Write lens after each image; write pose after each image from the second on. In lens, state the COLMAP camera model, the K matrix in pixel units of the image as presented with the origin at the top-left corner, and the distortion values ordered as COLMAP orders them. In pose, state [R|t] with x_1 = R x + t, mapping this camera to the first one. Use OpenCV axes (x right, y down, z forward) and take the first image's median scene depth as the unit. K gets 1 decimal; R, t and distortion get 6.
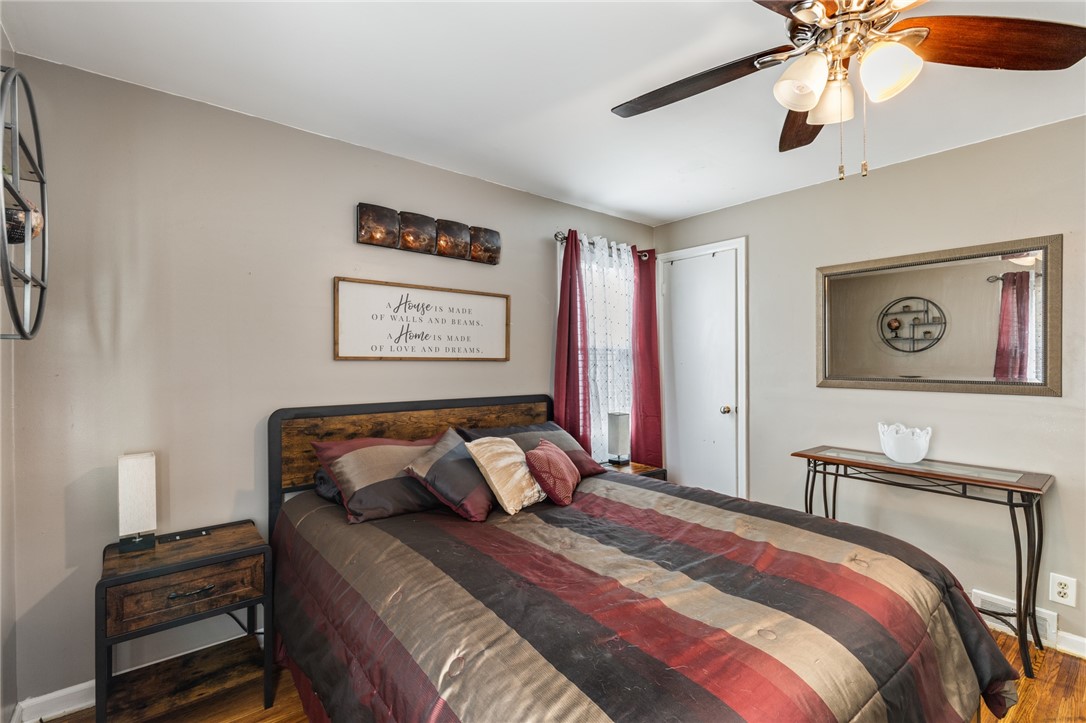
lens RADIAL K [[496.3, 0, 543.0], [0, 496.3, 361.5], [0, 0, 1]] dist [-0.000251, -0.000041]
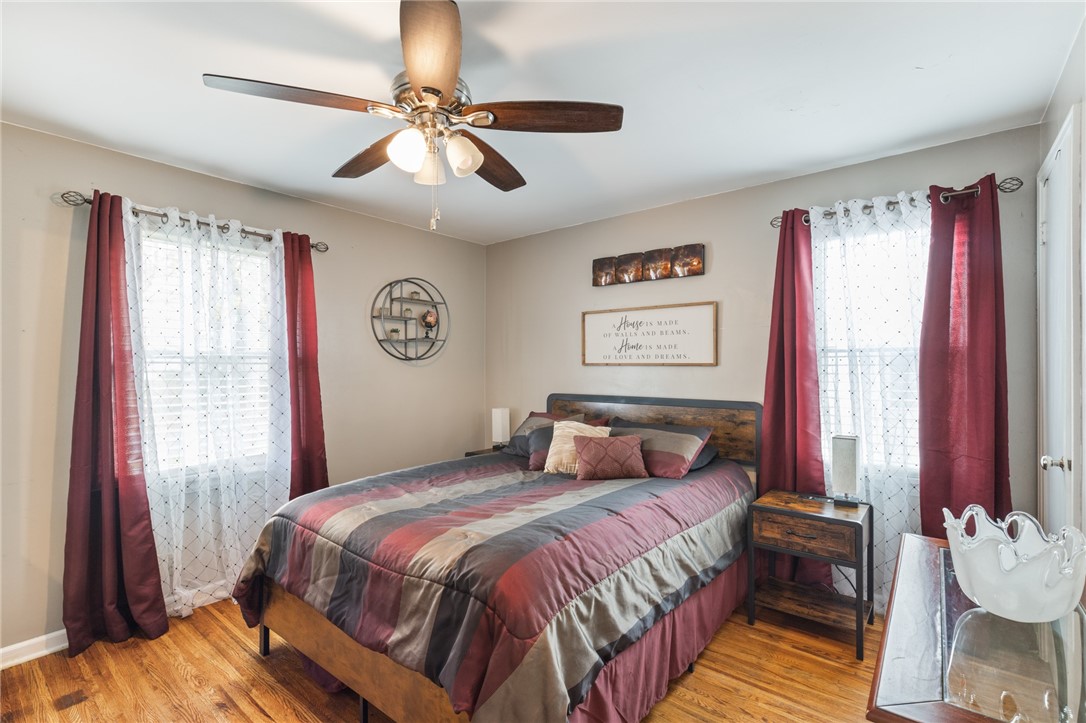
lens RADIAL K [[486.4, 0, 527.1], [0, 486.4, 364.7], [0, 0, 1]] dist [0.010410, -0.000383]
pose [[0.181346, -0.001440, -0.983418, 0.917985], [0.002515, 0.999996, -0.001000, -0.003844], [0.983416, -0.002292, 0.181349, 0.477823]]
